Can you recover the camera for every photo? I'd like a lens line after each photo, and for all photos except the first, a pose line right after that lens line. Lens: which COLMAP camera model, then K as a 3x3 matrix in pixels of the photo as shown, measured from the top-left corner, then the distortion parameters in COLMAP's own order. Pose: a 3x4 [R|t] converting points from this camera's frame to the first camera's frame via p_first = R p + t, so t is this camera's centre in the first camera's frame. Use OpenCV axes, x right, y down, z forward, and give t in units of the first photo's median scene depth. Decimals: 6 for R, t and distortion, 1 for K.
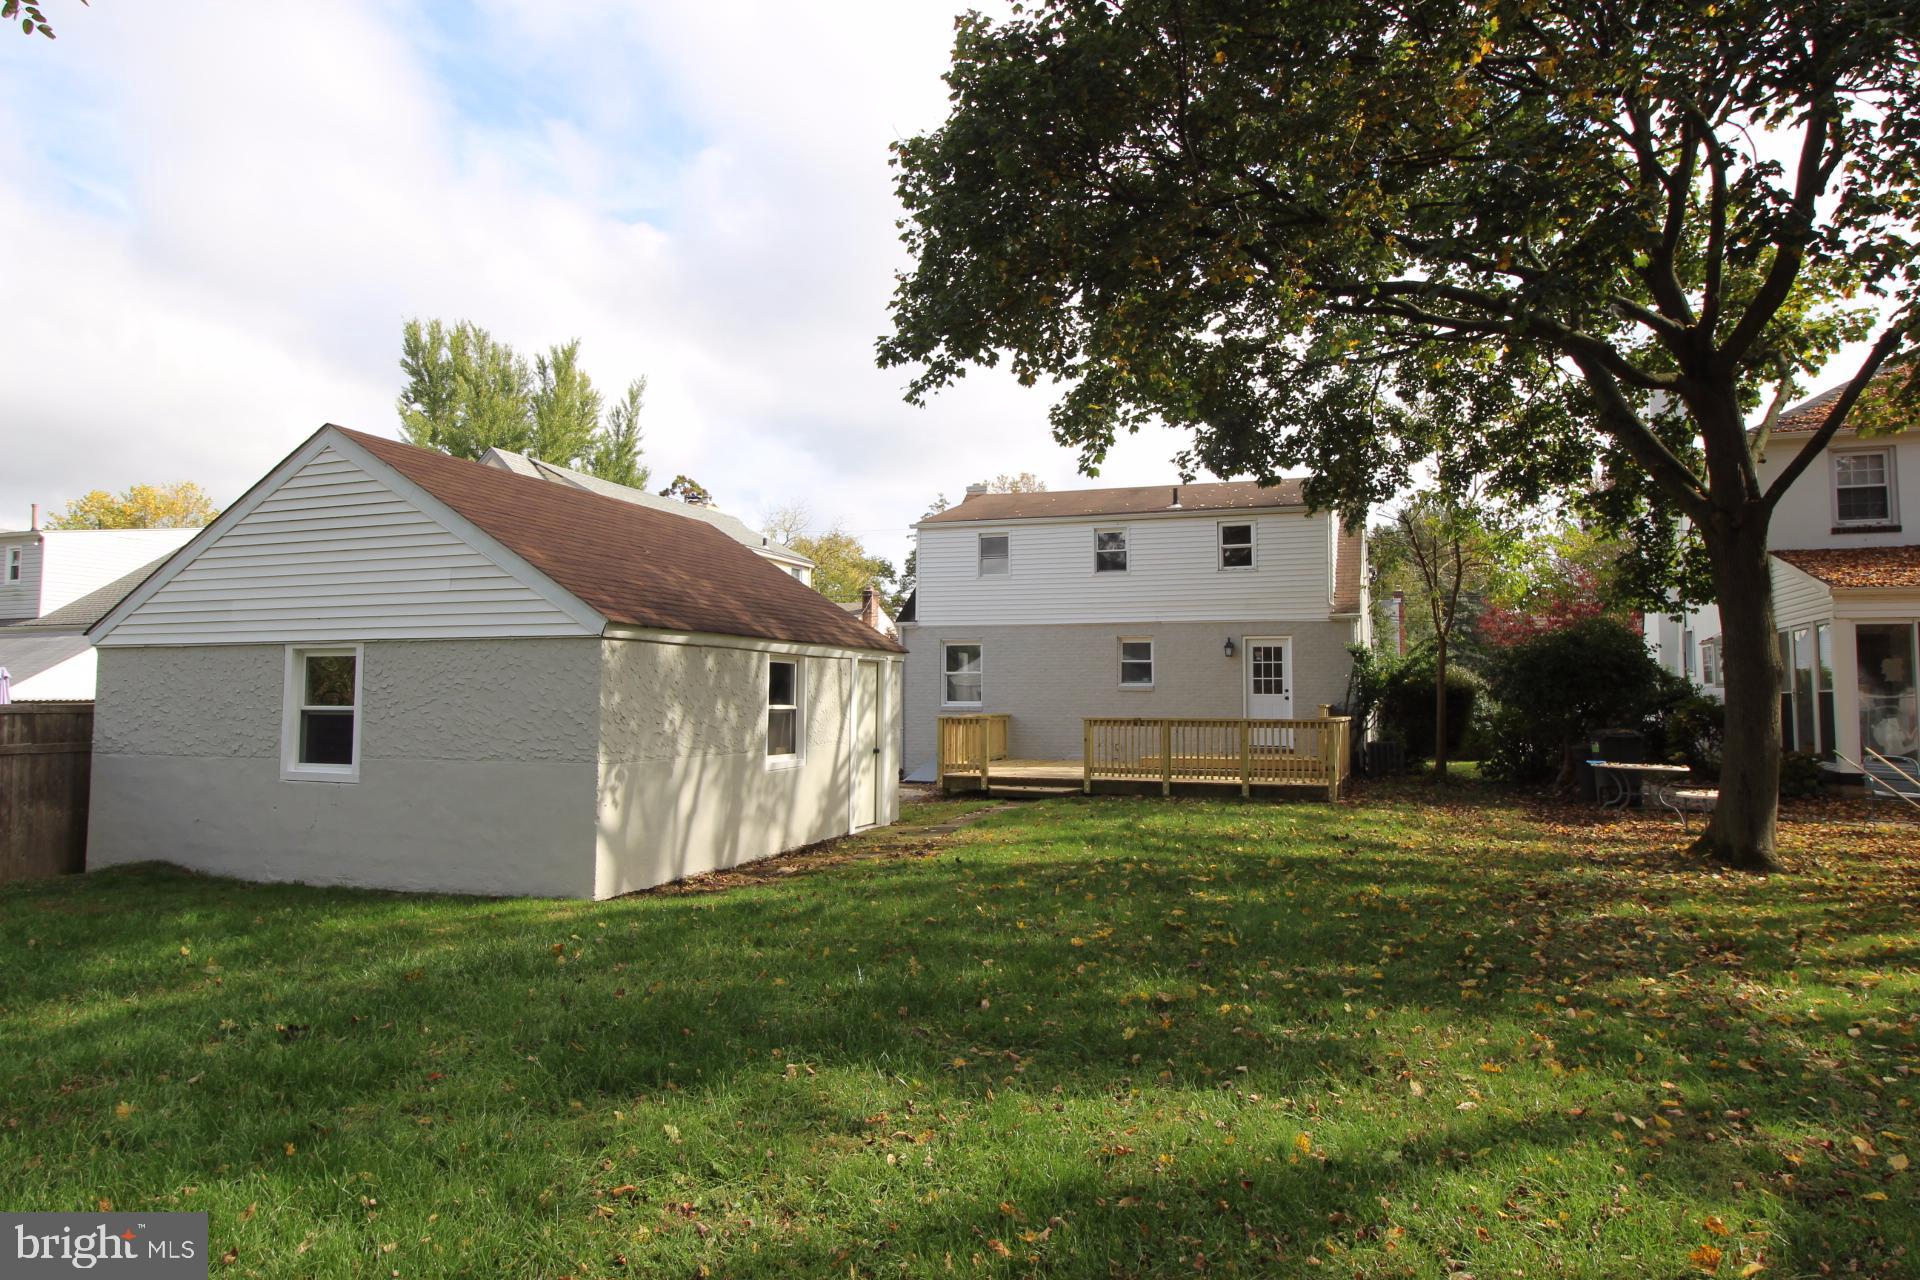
lens RADIAL K [[1195.3, 0, 960.7], [0, 1195.3, 611.7], [0, 0, 1]] dist [0.000125, -0.000195]
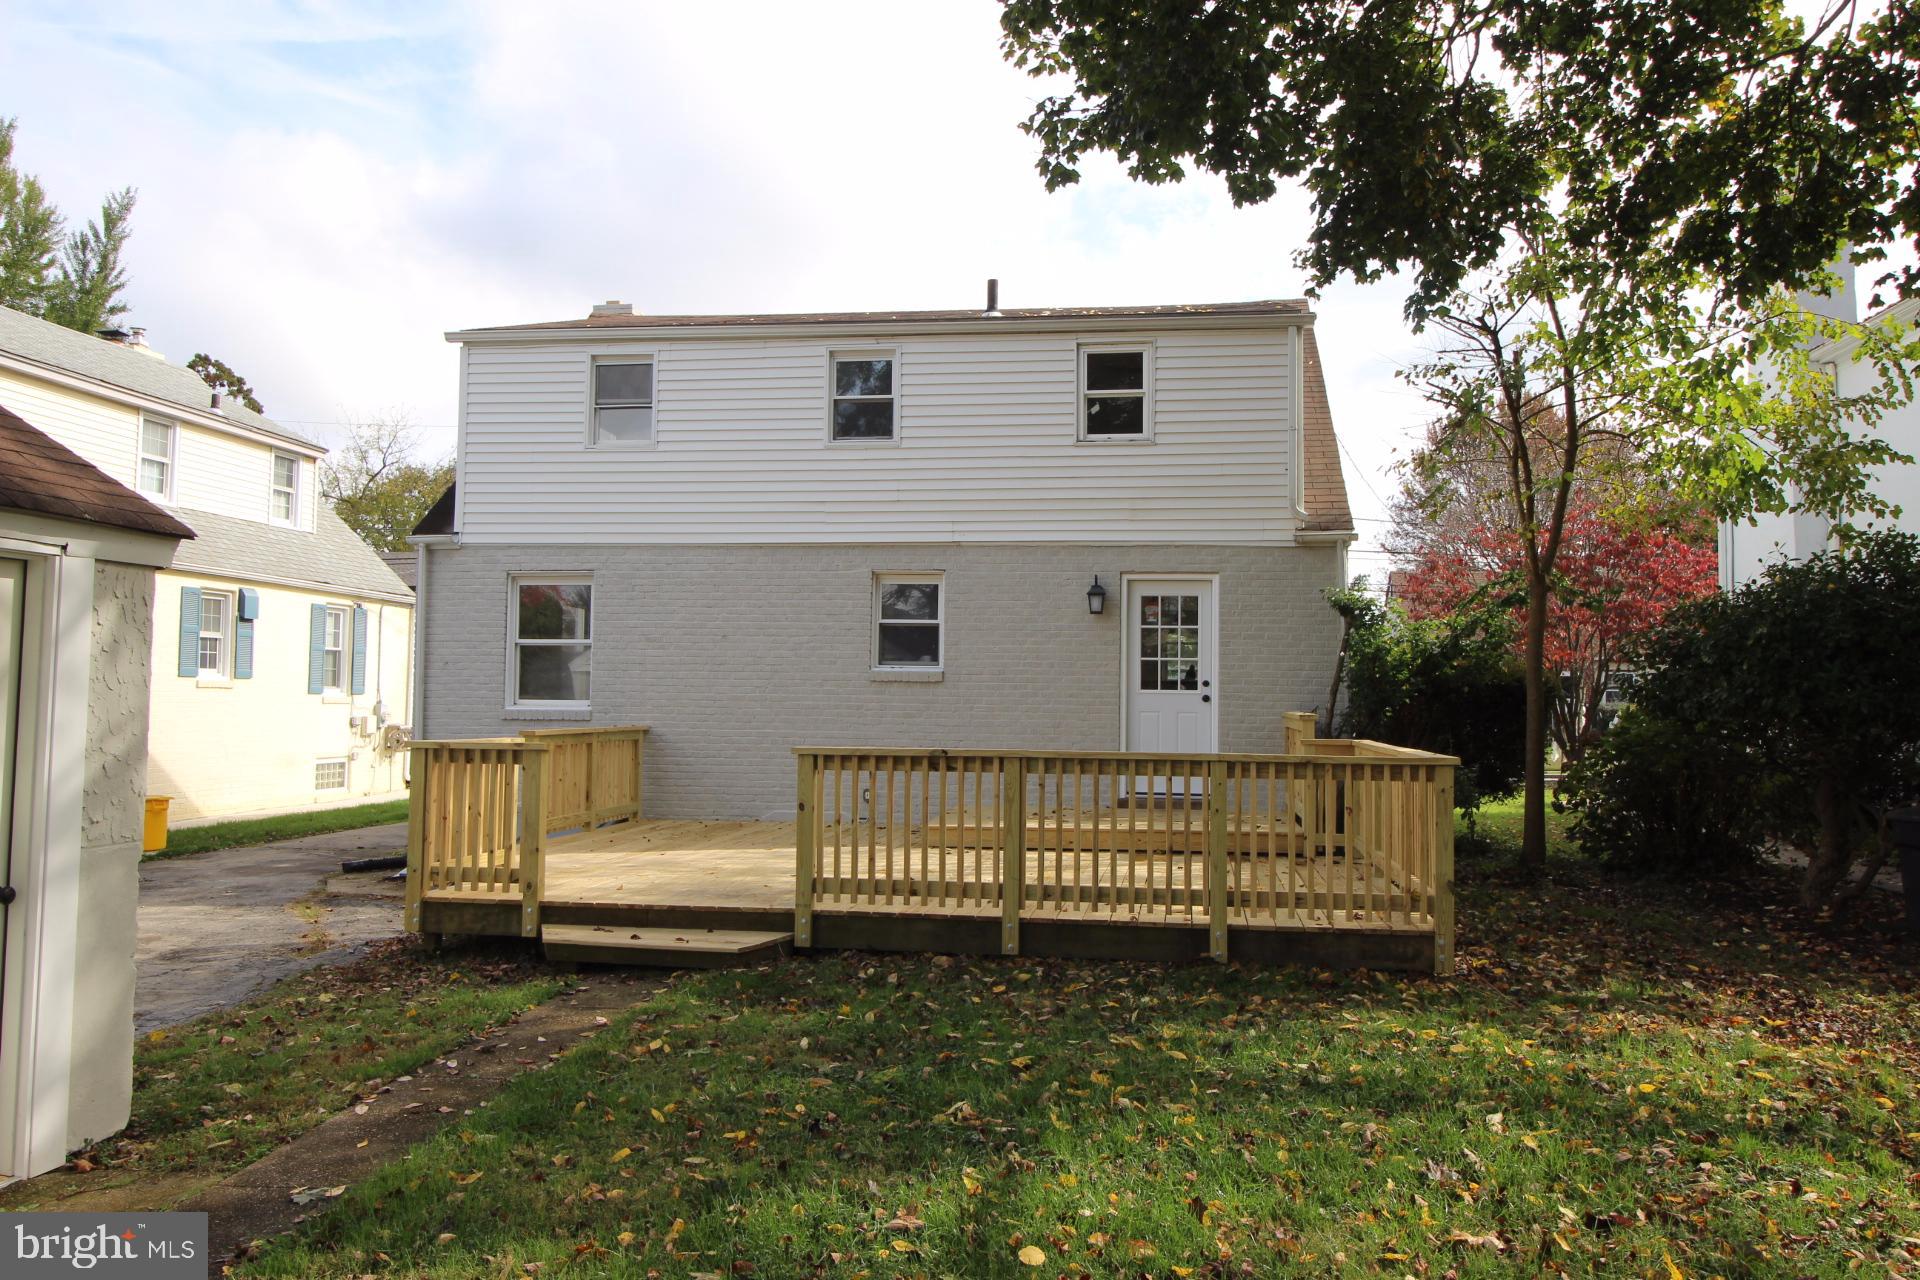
lens RADIAL K [[1404.2, 0, 960.0], [0, 1404.2, 640.0], [0, 0, 1]] dist [0.034520, -0.000794]
pose [[0.977594, 0.016418, 0.209859, 0.046748], [-0.023666, 0.999205, 0.032074, 0.030745], [-0.209166, -0.036322, 0.977205, 0.438832]]
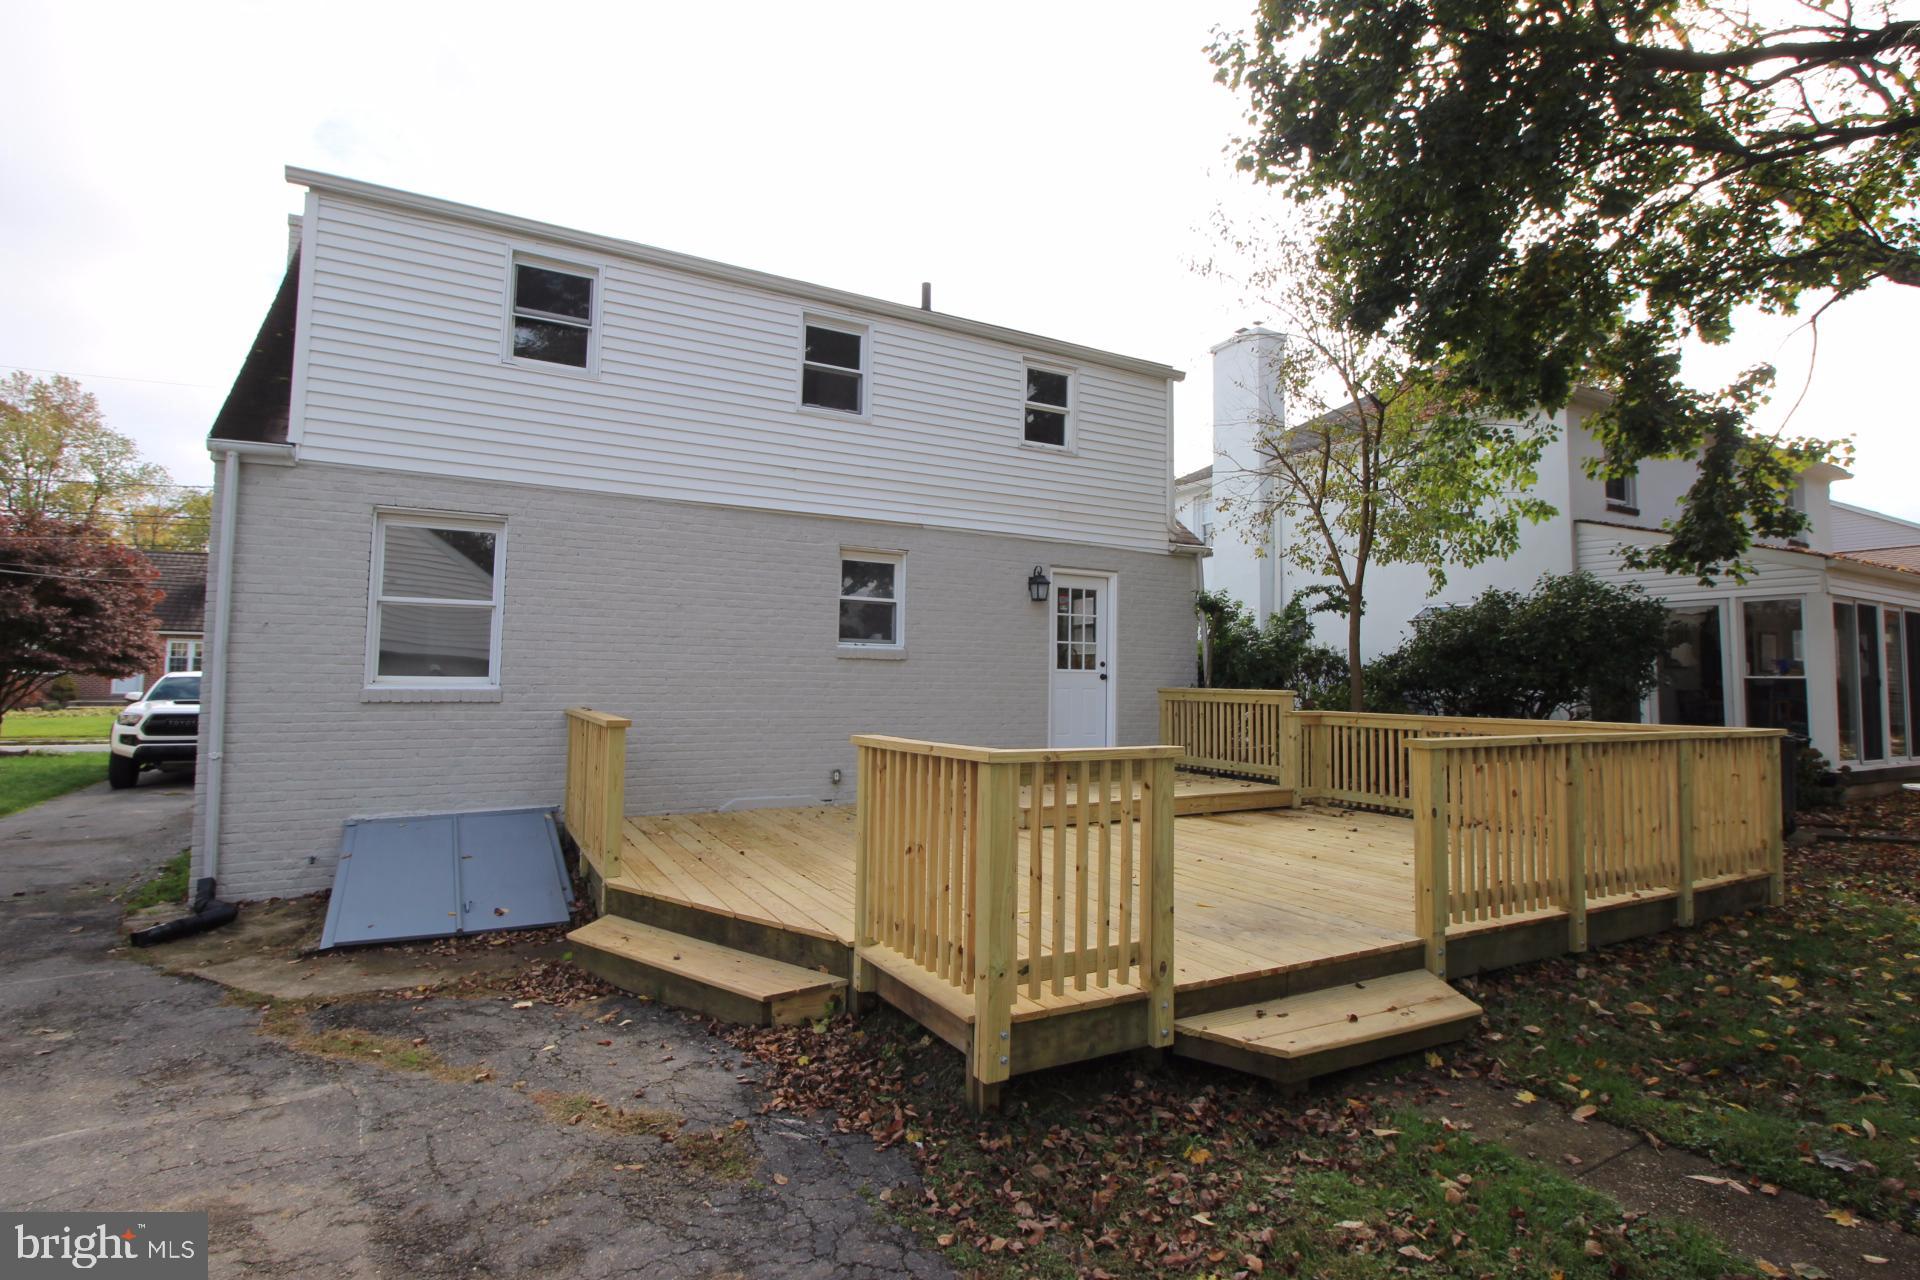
lens RADIAL K [[946.5, 0, 961.8], [0, 946.5, 621.7], [0, 0, 1]] dist [-0.003404, -0.001184]
pose [[0.646327, 0.053139, 0.761208, -0.130555], [-0.068537, 0.997583, -0.011447, 0.054221], [-0.759976, -0.044773, 0.648407, 0.738813]]
